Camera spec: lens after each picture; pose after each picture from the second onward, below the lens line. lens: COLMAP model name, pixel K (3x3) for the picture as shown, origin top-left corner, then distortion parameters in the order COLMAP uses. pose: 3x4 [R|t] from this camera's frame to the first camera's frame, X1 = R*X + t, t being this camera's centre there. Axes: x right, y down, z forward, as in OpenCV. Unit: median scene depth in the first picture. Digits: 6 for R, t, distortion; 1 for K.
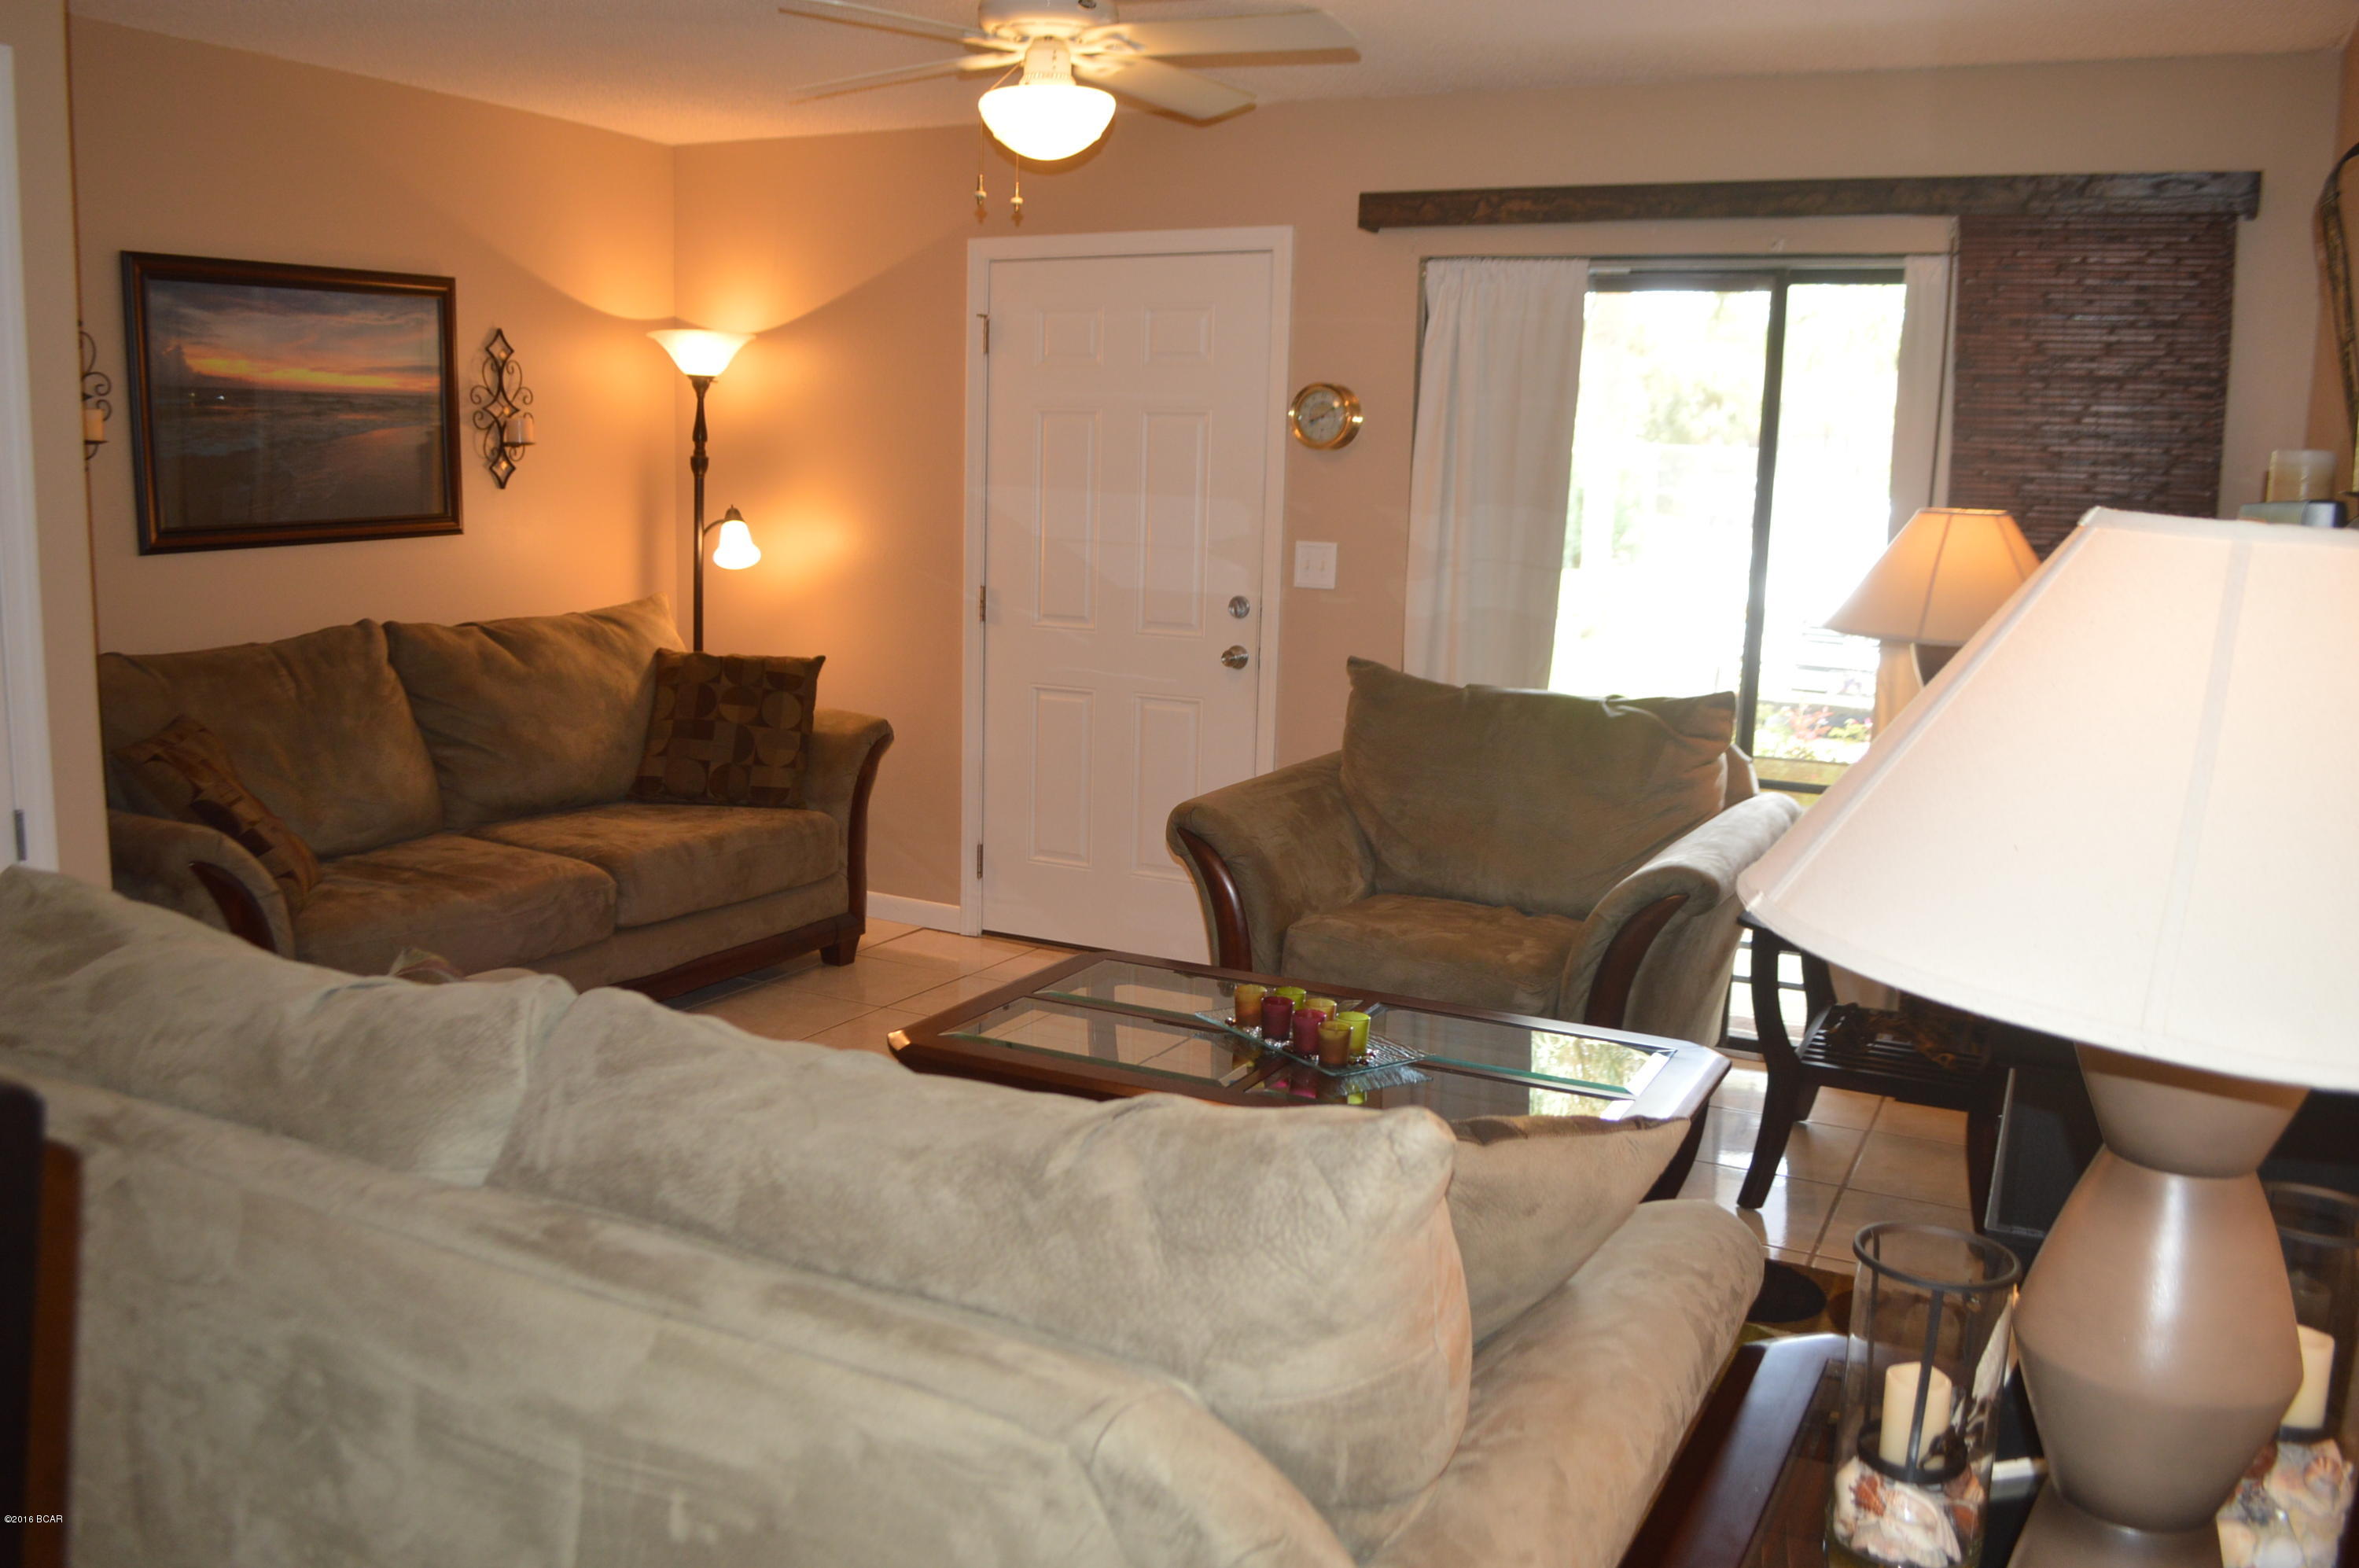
lens RADIAL K [[1895.9, 0, 1161.6], [0, 1895.9, 789.5], [0, 0, 1]] dist [-0.078022, 0.008345]
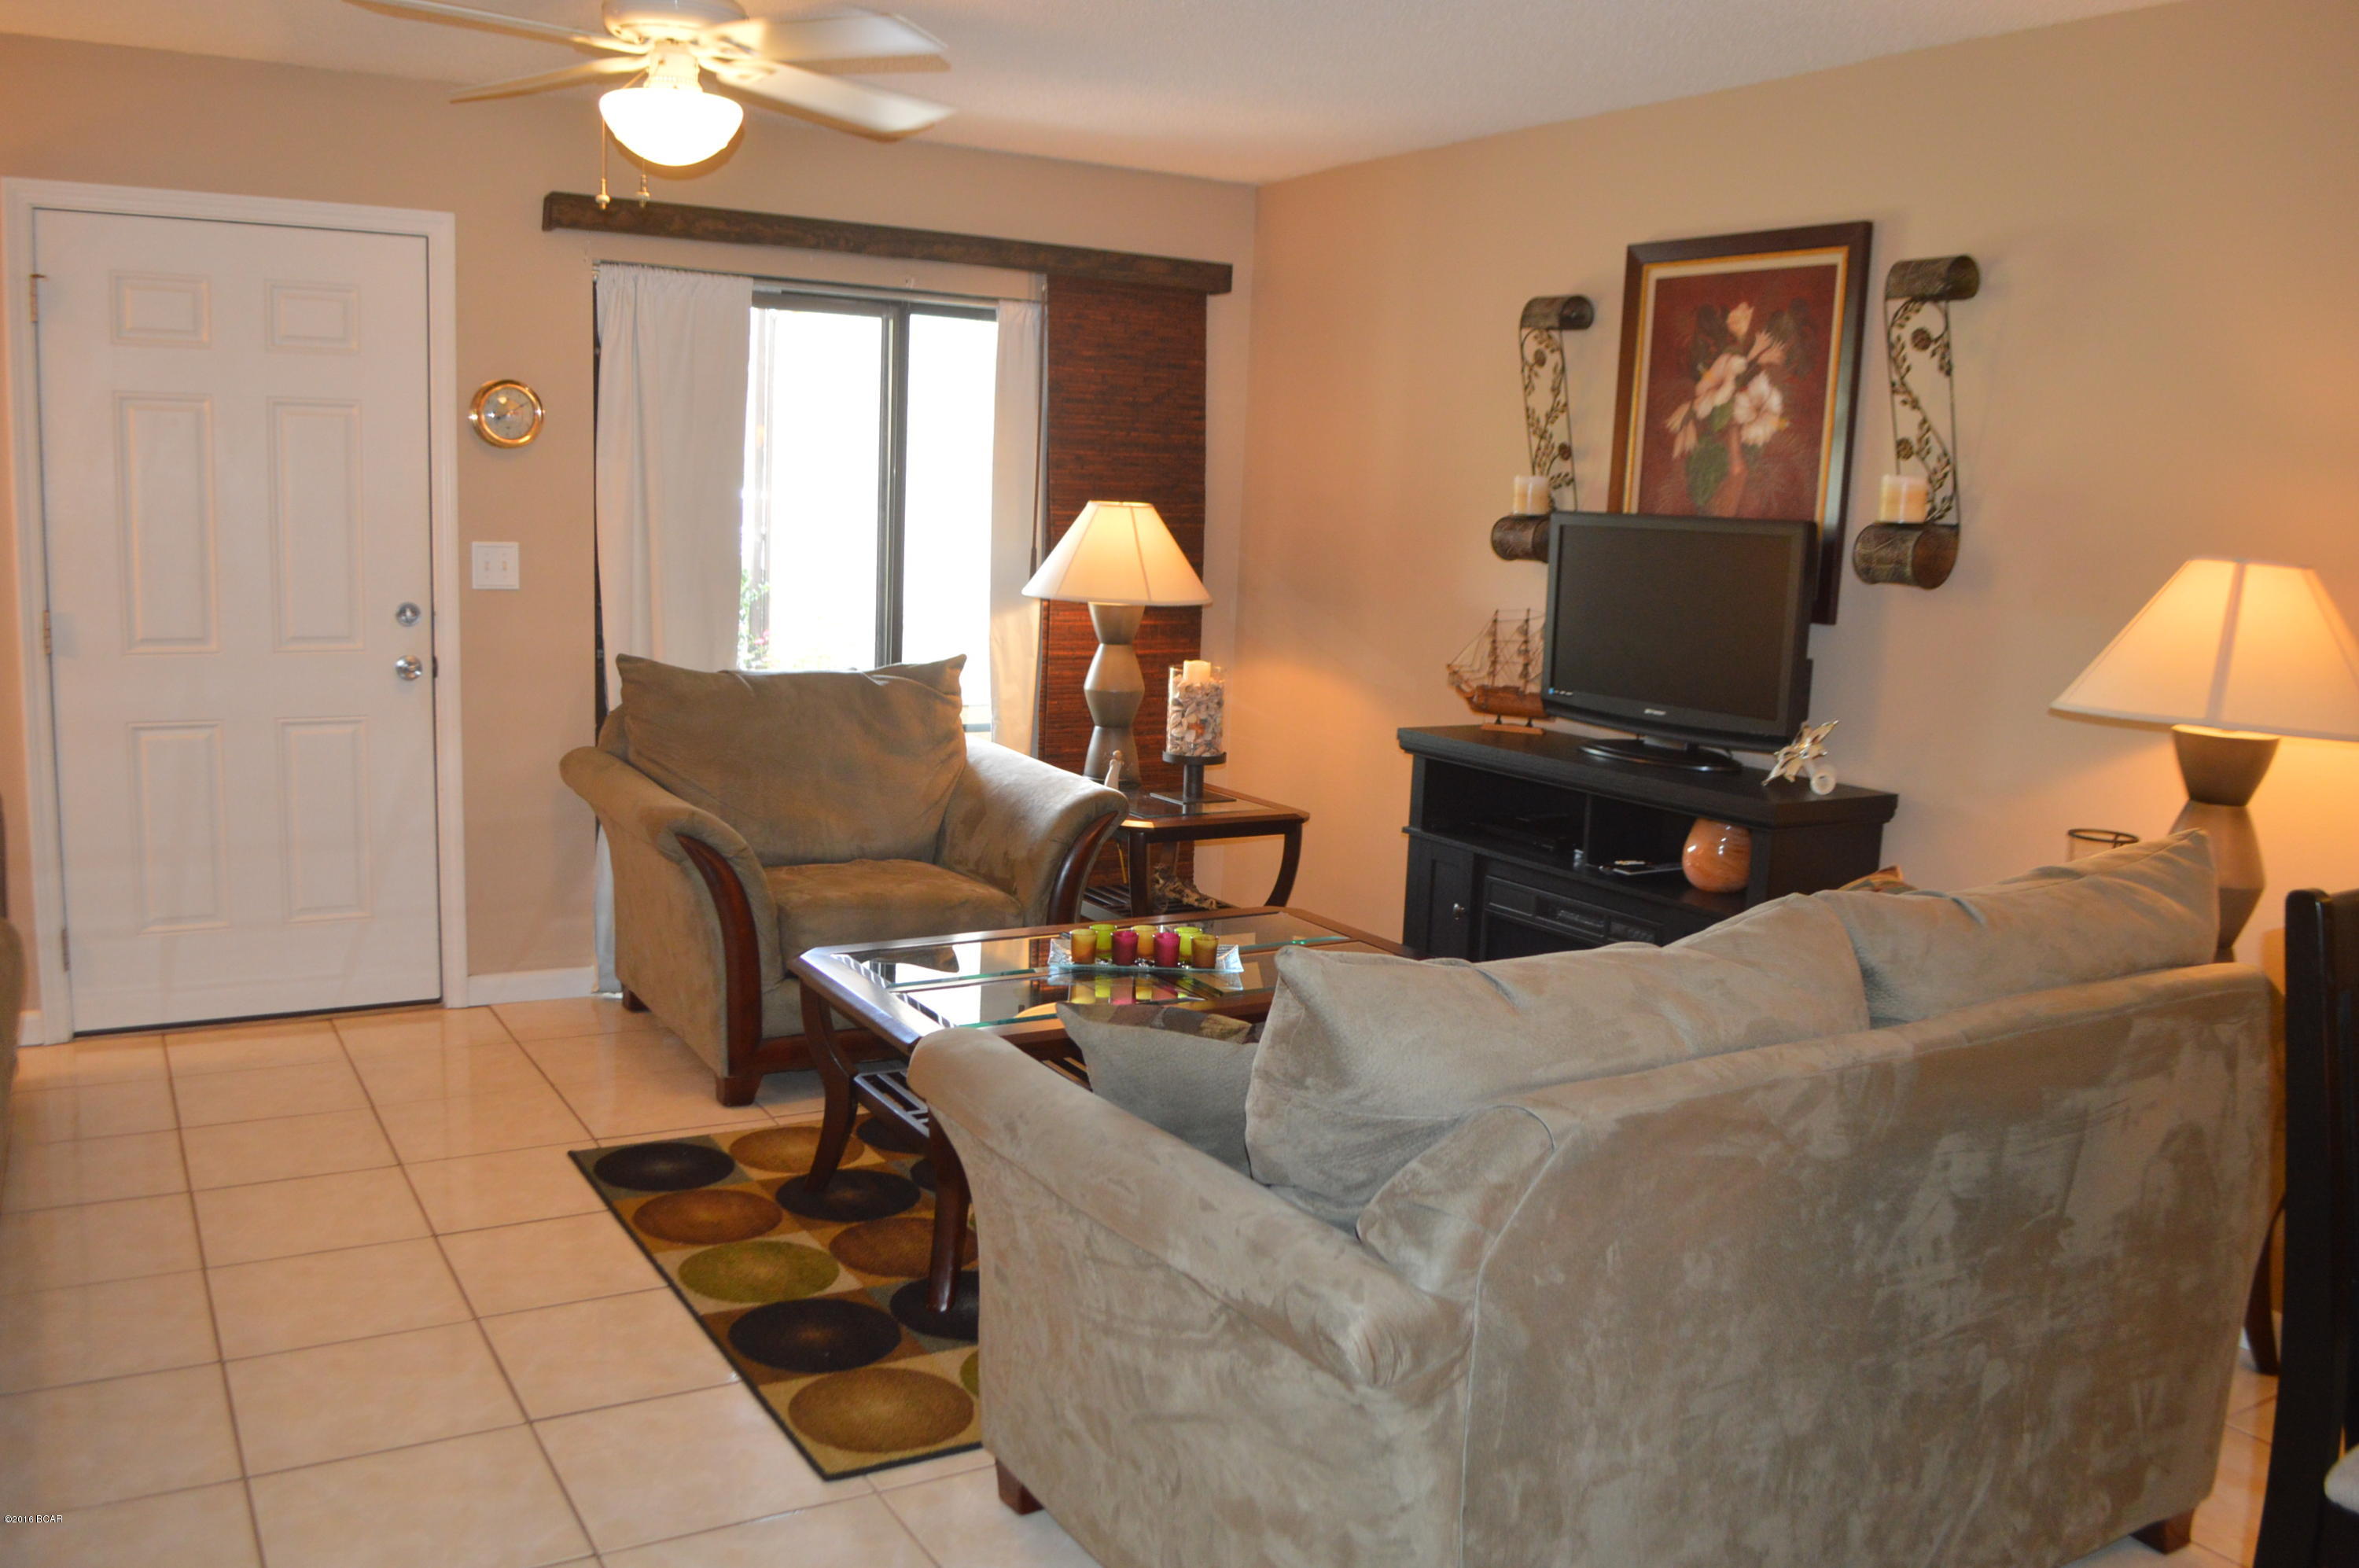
lens RADIAL K [[1895.9, 0, 1161.6], [0, 1895.9, 789.5], [0, 0, 1]] dist [-0.078022, 0.008345]
pose [[0.541680, -0.133360, 0.829938, -0.599690], [0.122399, 0.989325, 0.079085, -0.042750], [-0.831626, 0.058745, 0.552221, 0.206747]]
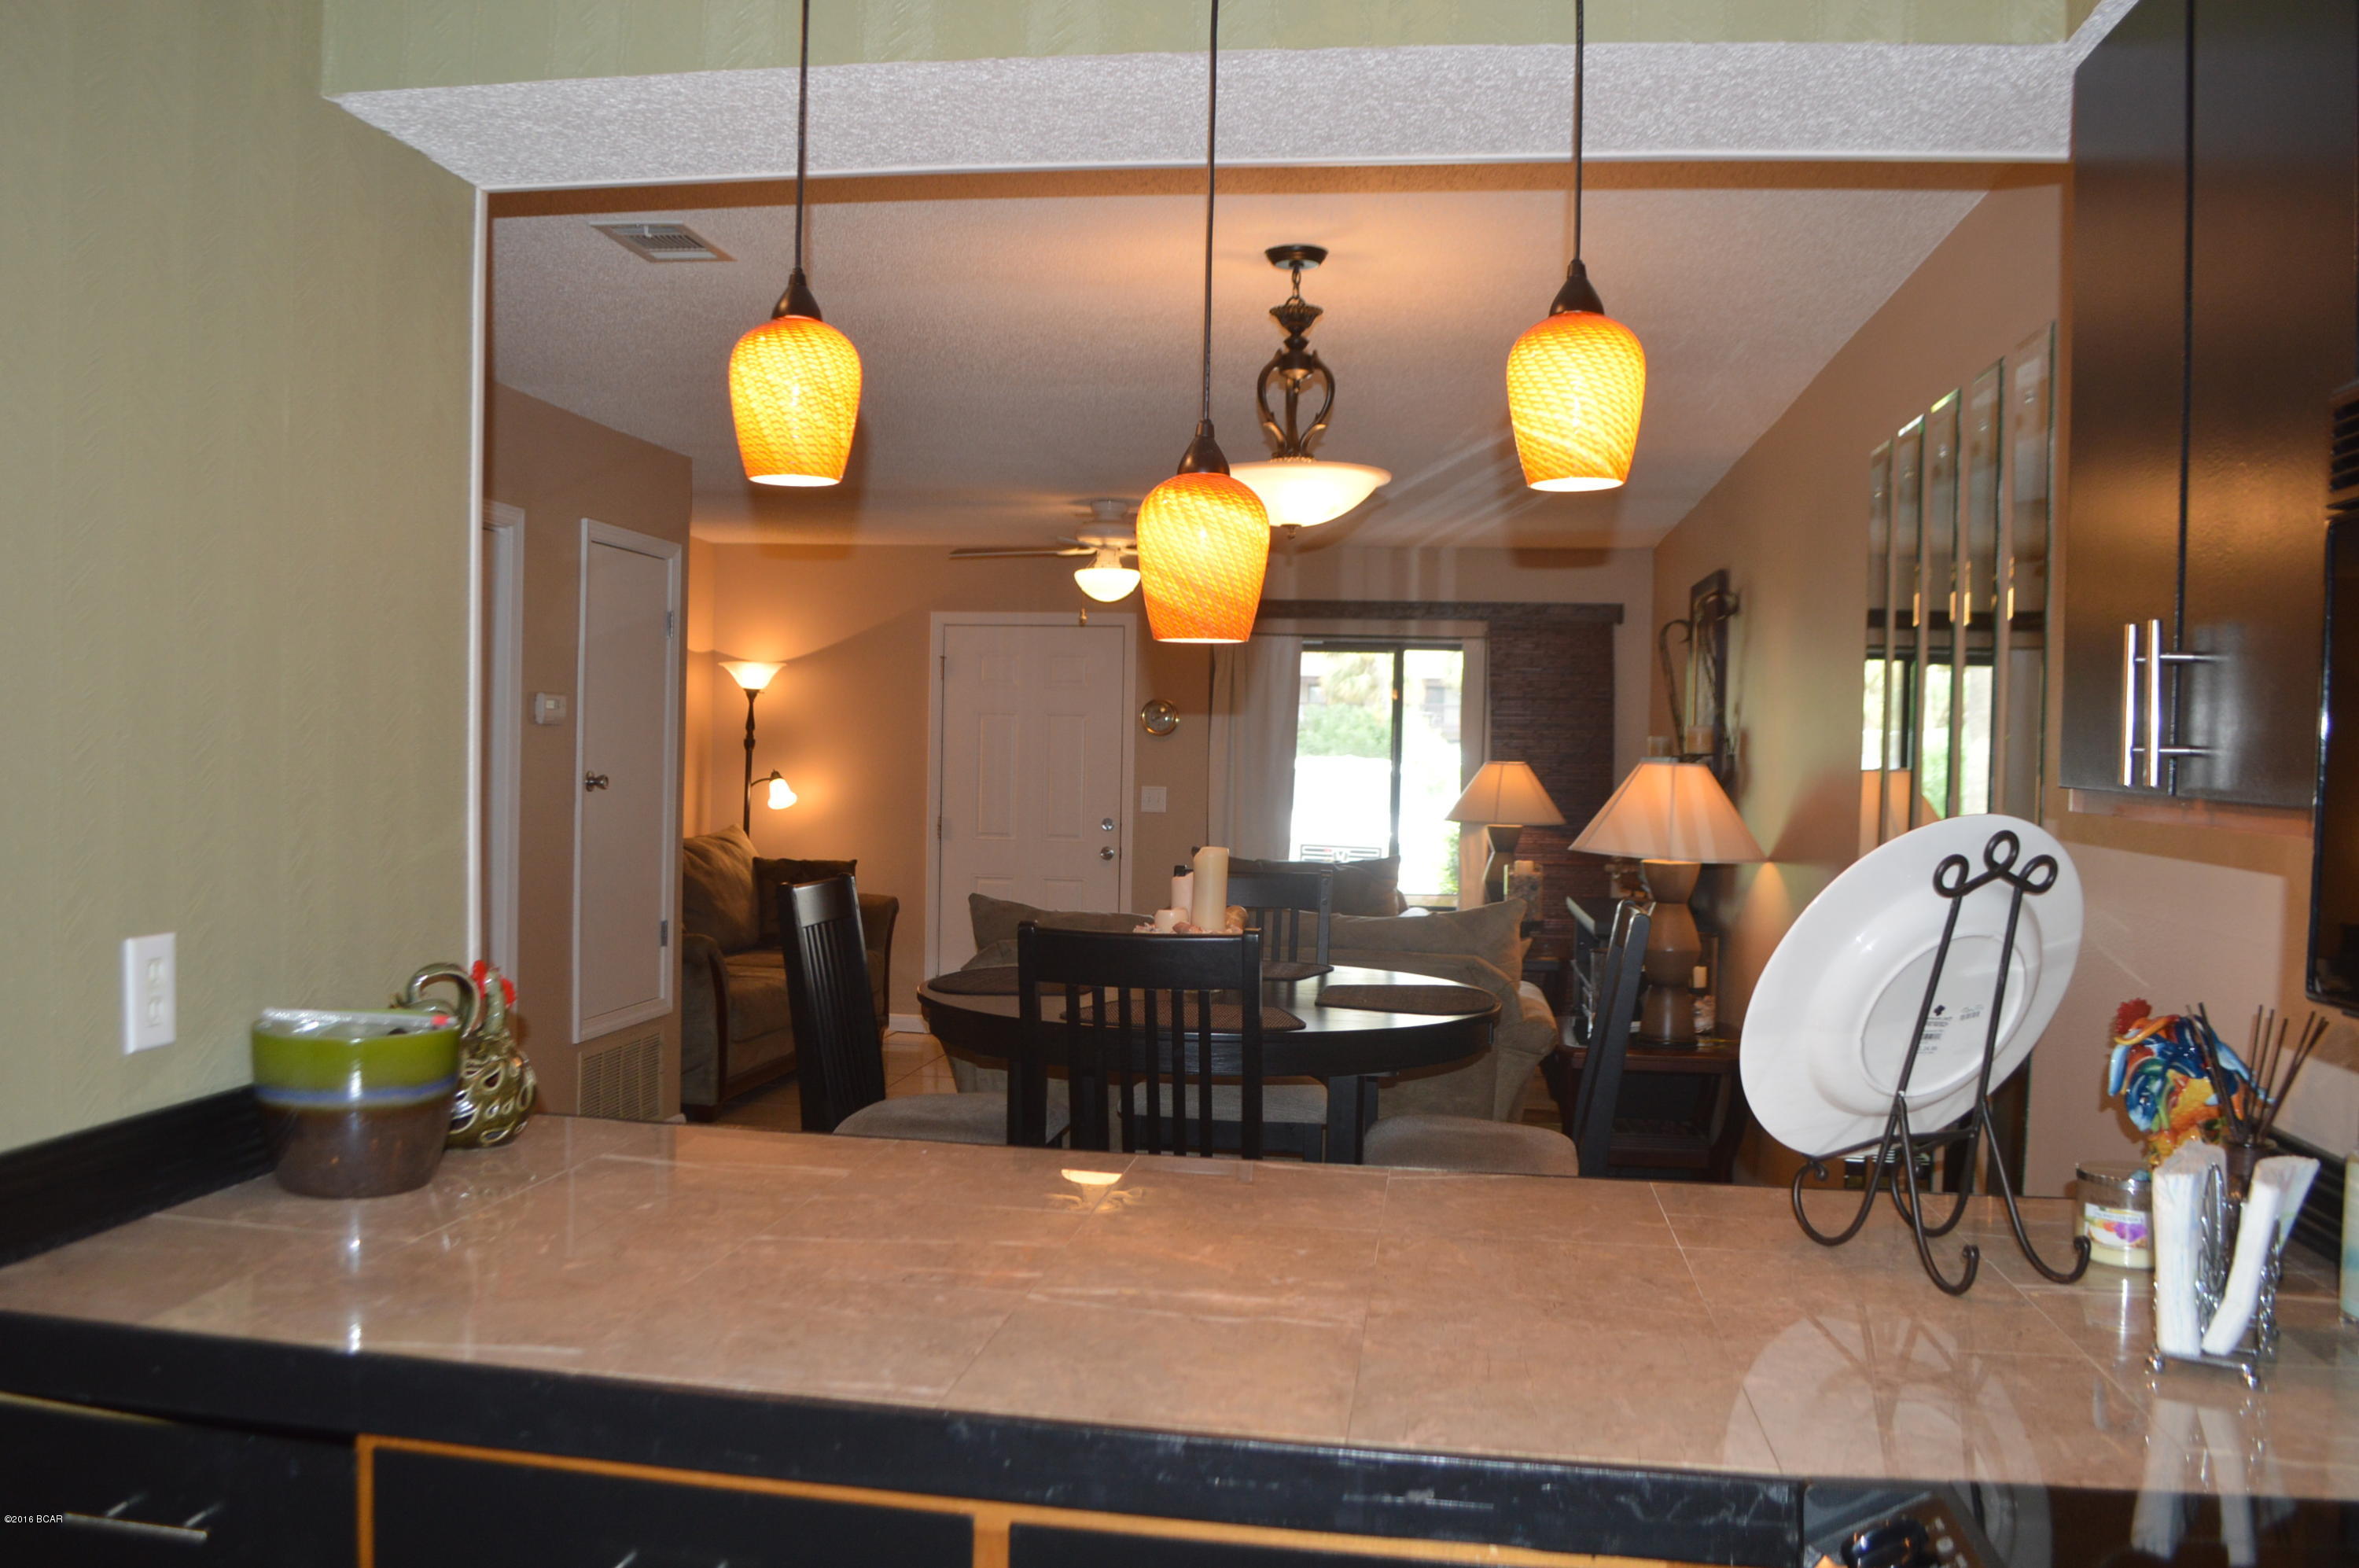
lens RADIAL K [[1895.9, 0, 1161.6], [0, 1895.9, 789.5], [0, 0, 1]] dist [-0.078022, 0.008345]
pose [[0.951837, -0.008497, 0.306487, -0.500280], [0.054035, 0.988618, -0.140406, 0.134032], [-0.301806, 0.150205, 0.941463, -0.744630]]
